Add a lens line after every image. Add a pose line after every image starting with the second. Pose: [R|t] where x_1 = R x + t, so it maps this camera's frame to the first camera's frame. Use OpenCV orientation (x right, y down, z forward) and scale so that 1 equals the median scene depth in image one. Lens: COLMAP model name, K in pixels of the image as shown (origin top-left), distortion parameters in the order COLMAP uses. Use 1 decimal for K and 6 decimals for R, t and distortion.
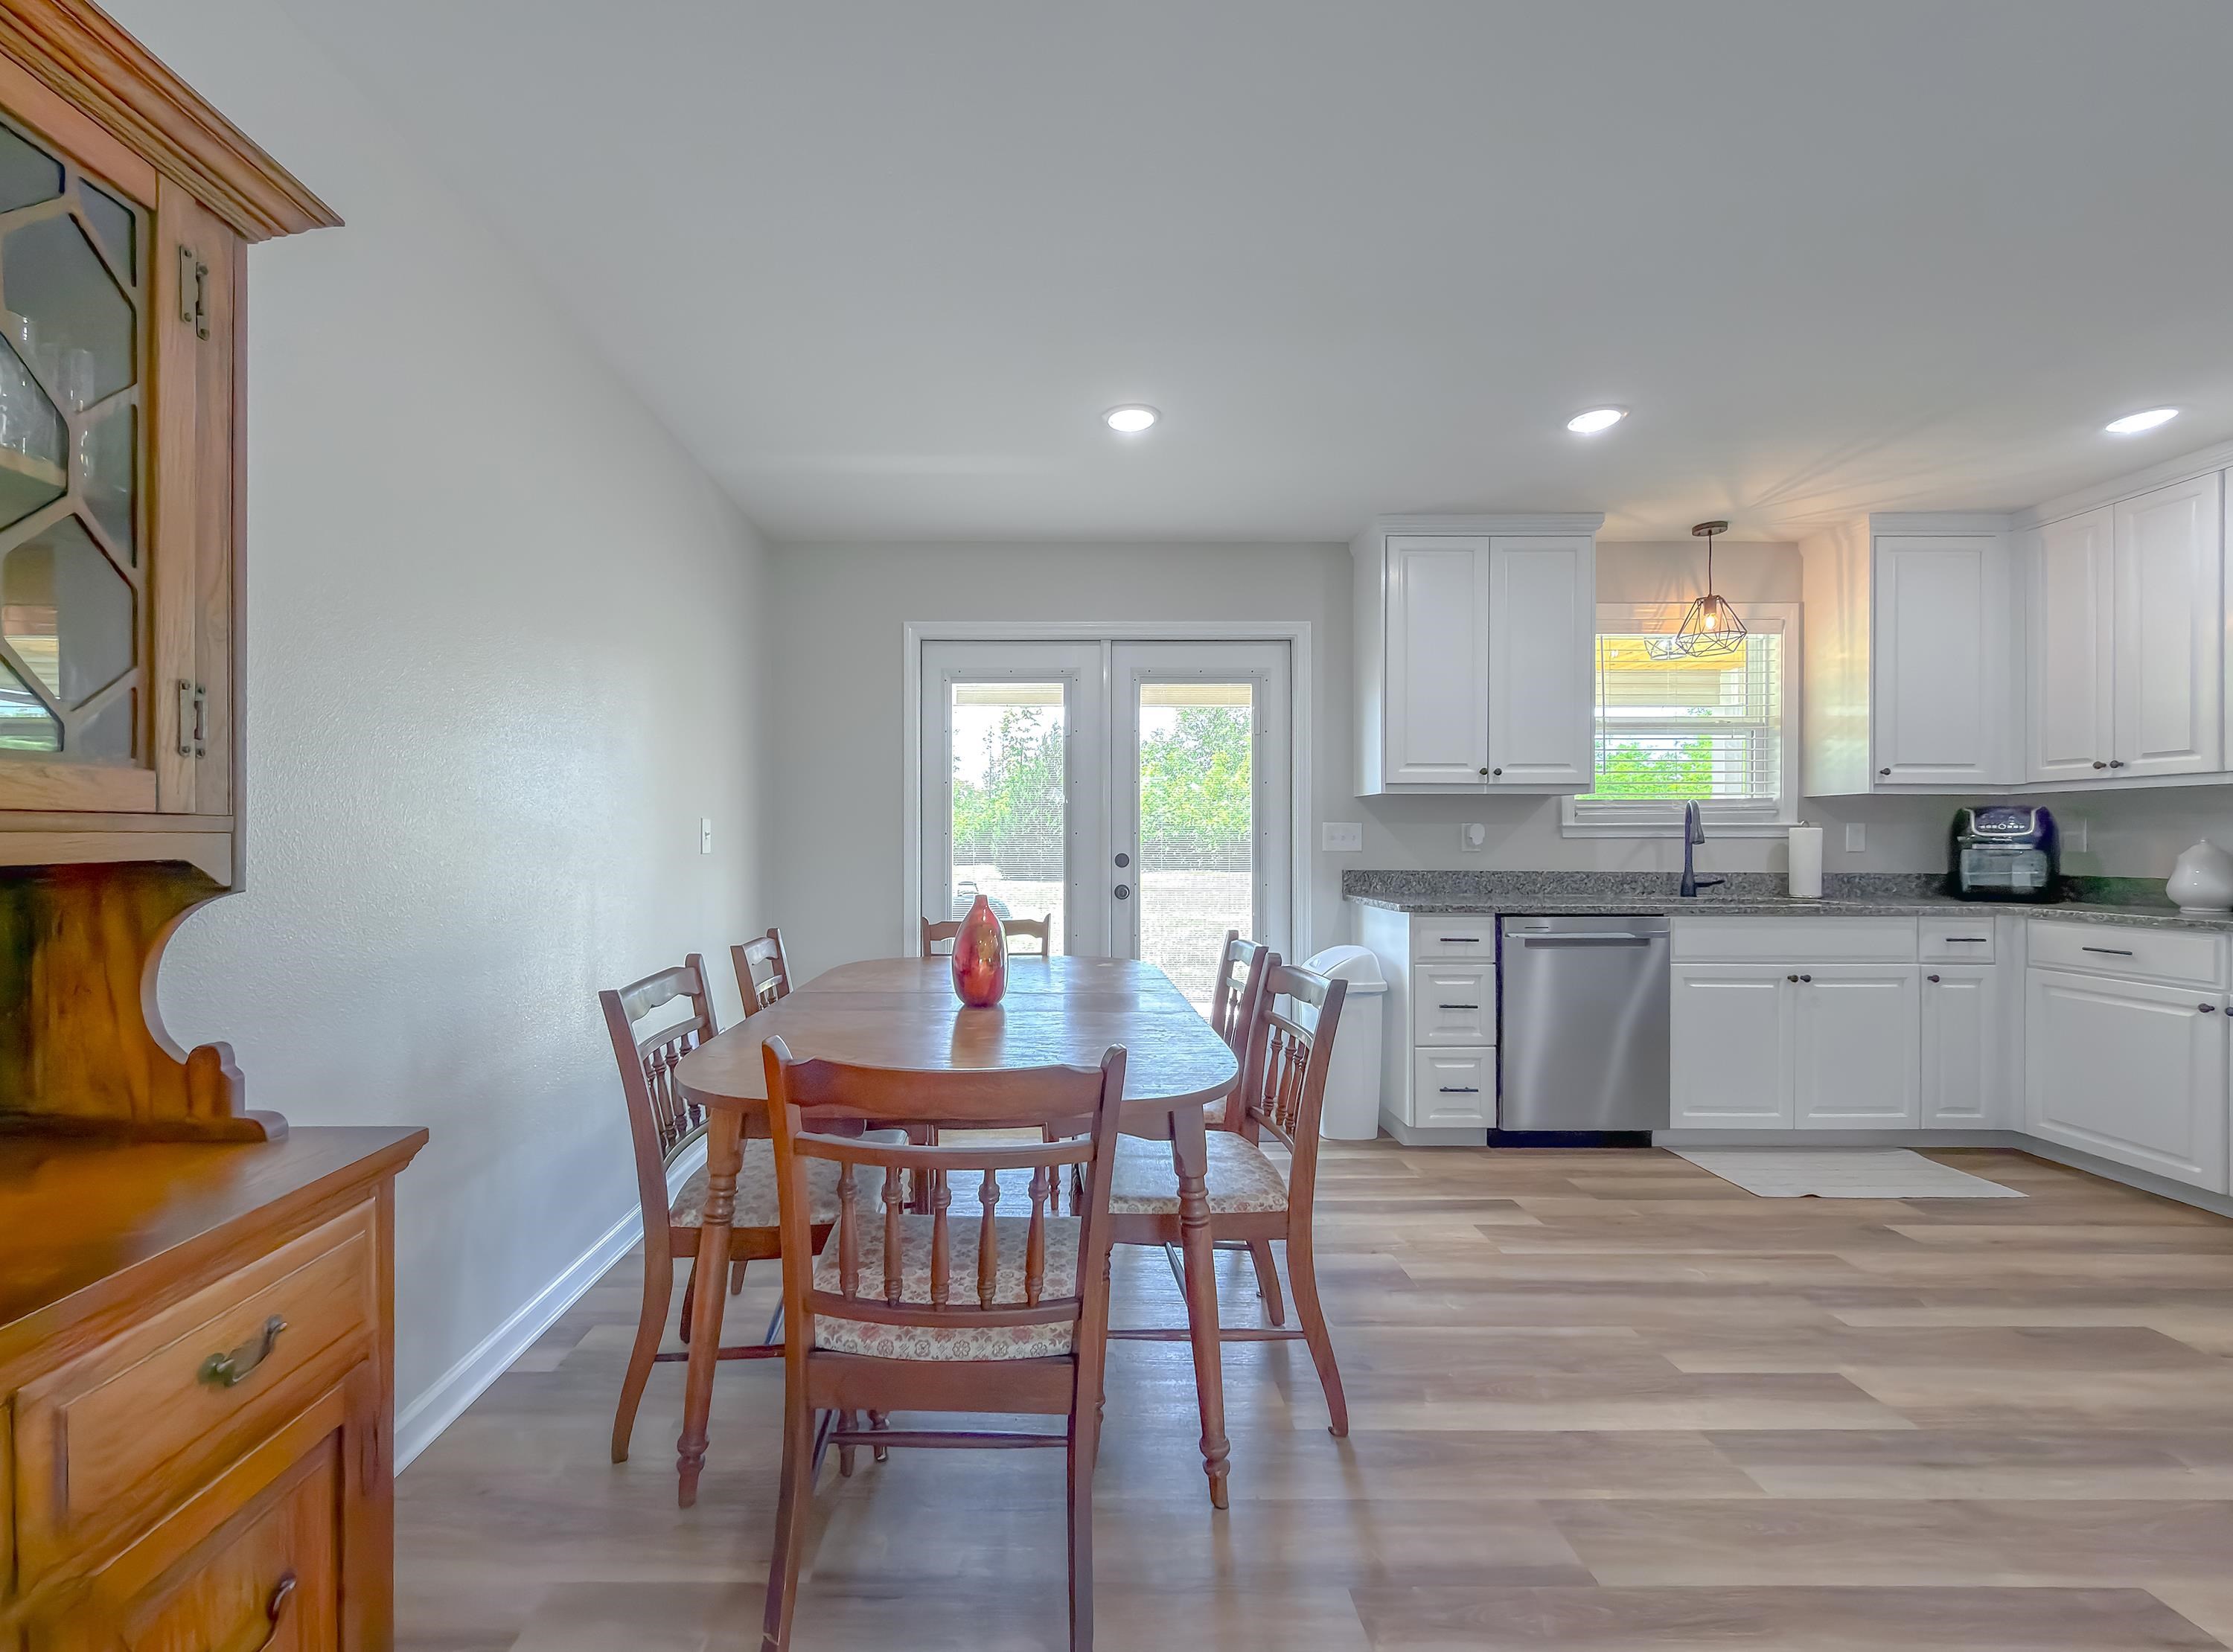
lens RADIAL K [[949.6, 0, 1066.8], [0, 949.6, 832.2], [0, 0, 1]] dist [-0.000075, 0.000239]
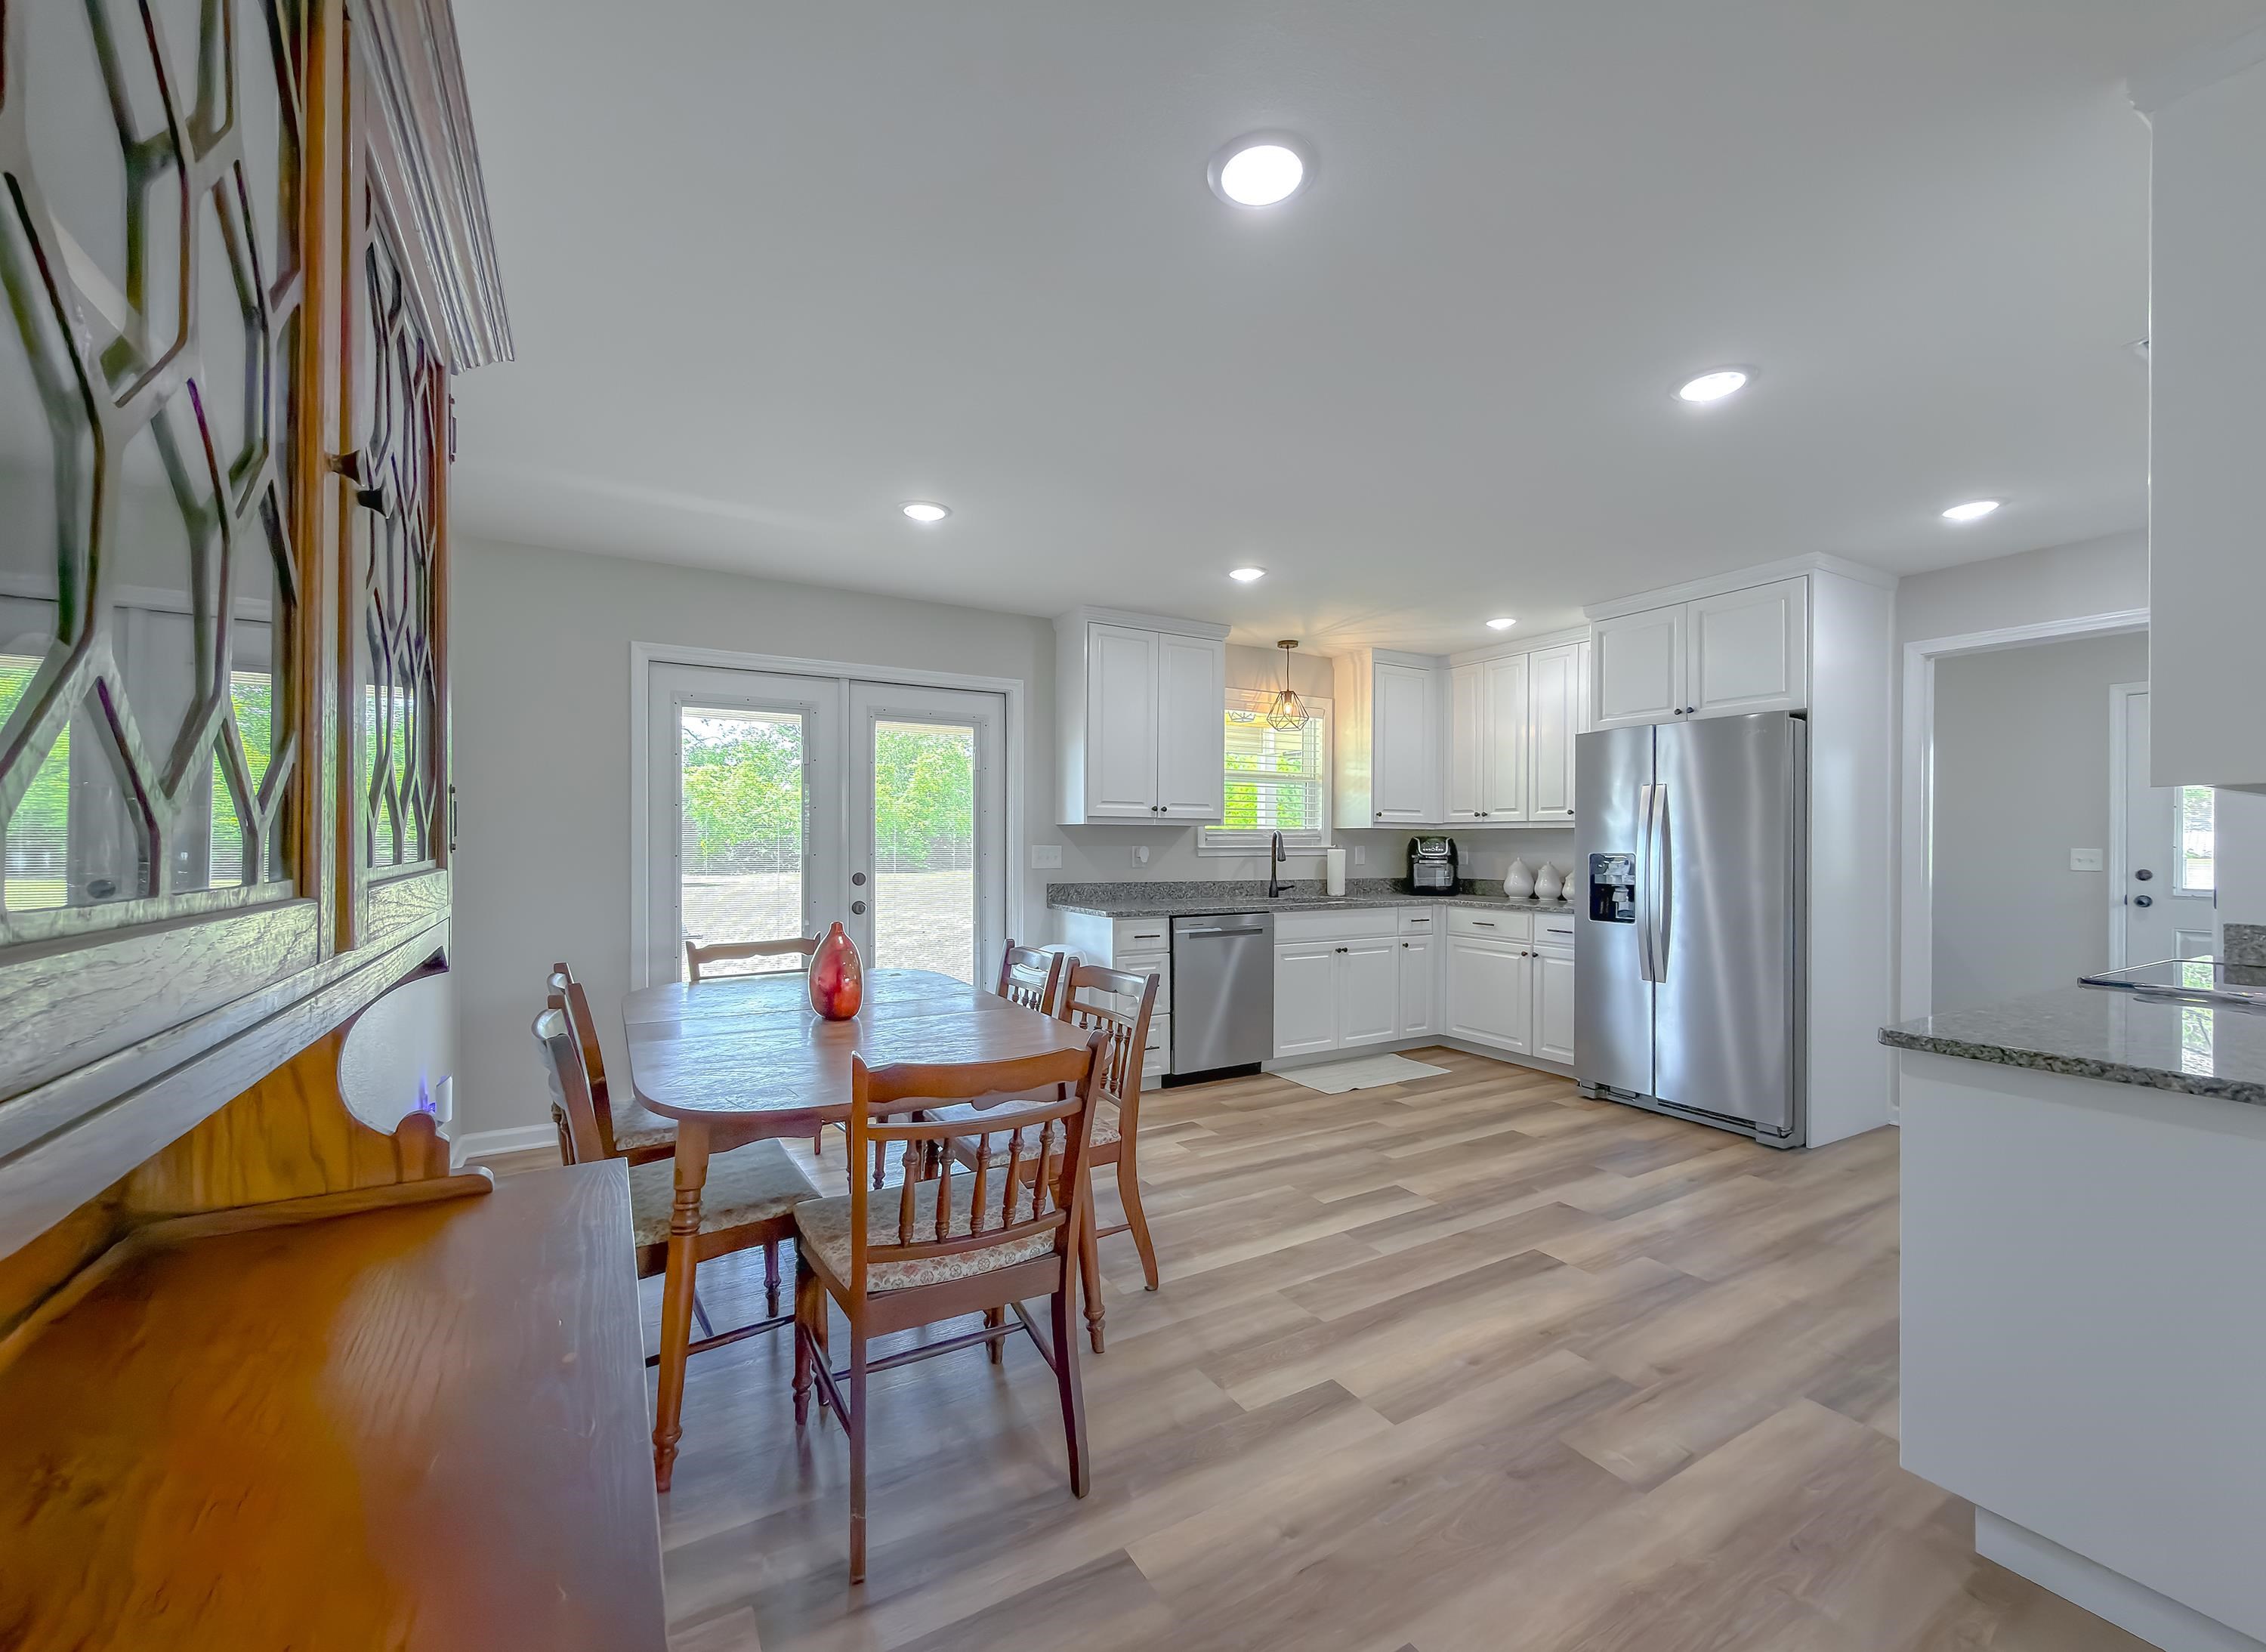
lens RADIAL K [[890.4, 0, 1156.3], [0, 890.4, 837.0], [0, 0, 1]] dist [0.002774, 0.000707]
pose [[0.864927, 0.003472, 0.501885, -0.192470], [-0.005078, 0.999985, 0.001833, -0.027261], [-0.501872, -0.004134, 0.864932, -0.084130]]
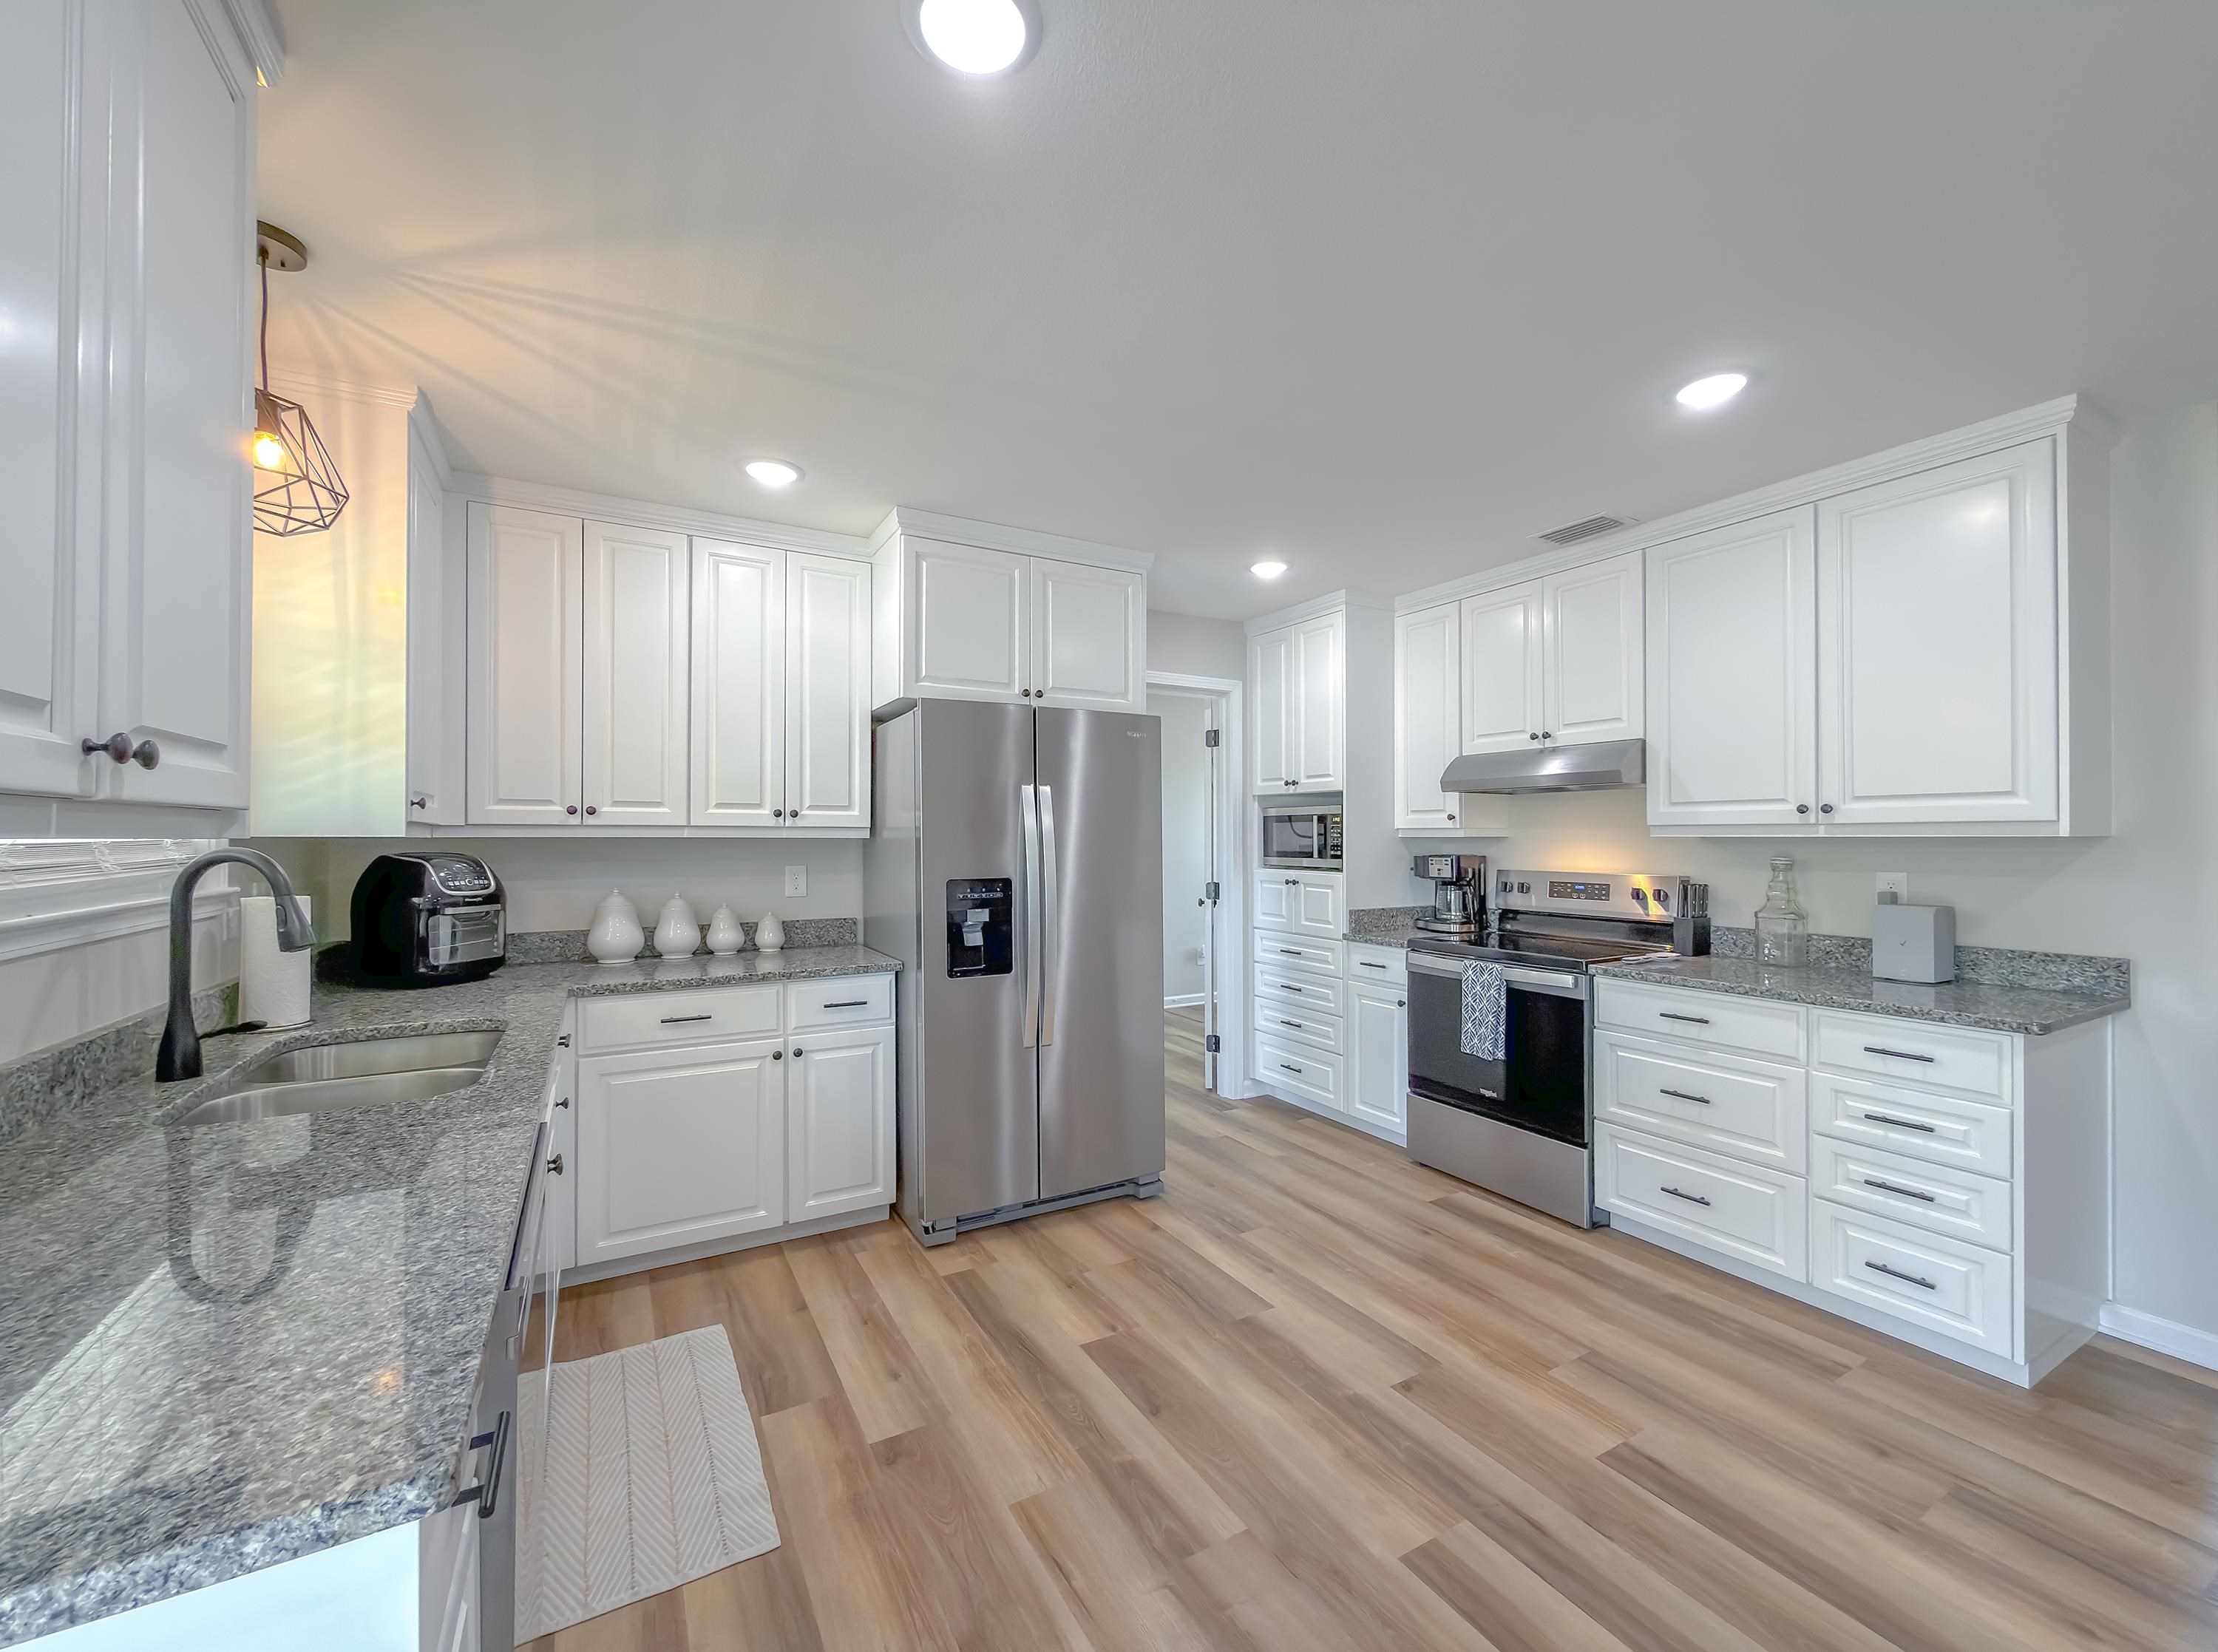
lens RADIAL K [[889.3, 0, 1085.9], [0, 889.3, 831.3], [0, 0, 1]] dist [0.007435, -0.001469]
pose [[-0.474430, 0.005747, 0.880275, 0.124441], [-0.010350, 0.999873, -0.012106, -0.041477], [-0.880233, -0.014855, -0.474310, 0.888761]]
